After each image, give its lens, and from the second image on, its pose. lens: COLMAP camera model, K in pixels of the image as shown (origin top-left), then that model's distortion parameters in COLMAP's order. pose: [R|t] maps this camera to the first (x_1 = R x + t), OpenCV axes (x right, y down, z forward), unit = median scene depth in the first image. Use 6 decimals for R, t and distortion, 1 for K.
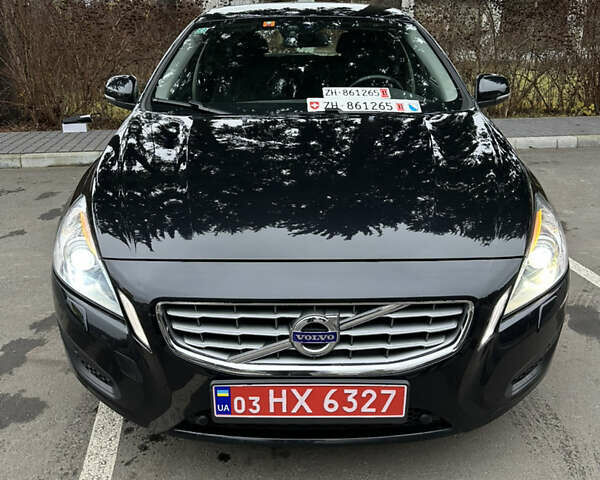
lens RADIAL K [[557.3, 0, 300.0], [0, 557.3, 240.0], [0, 0, 1]] dist [0.149682, -0.266111]
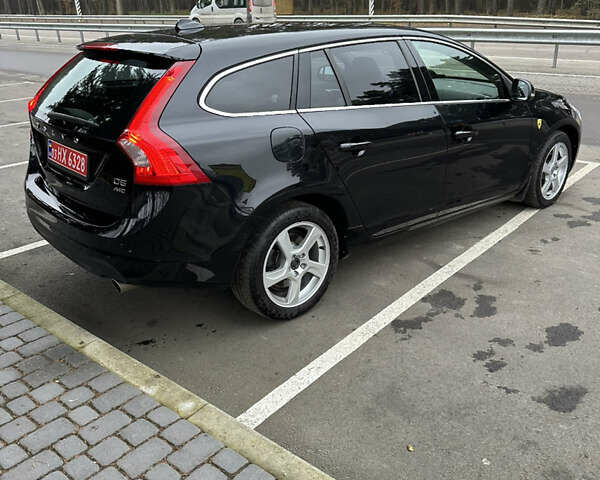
lens RADIAL K [[557.3, 0, 300.0], [0, 557.3, 240.0], [0, 0, 1]] dist [0.149682, -0.266111]
pose [[-0.662113, -0.263692, 0.701479, -1.916031], [0.278405, 0.782507, 0.556933, -1.683722], [-0.695771, 0.564048, -0.444694, 4.138215]]
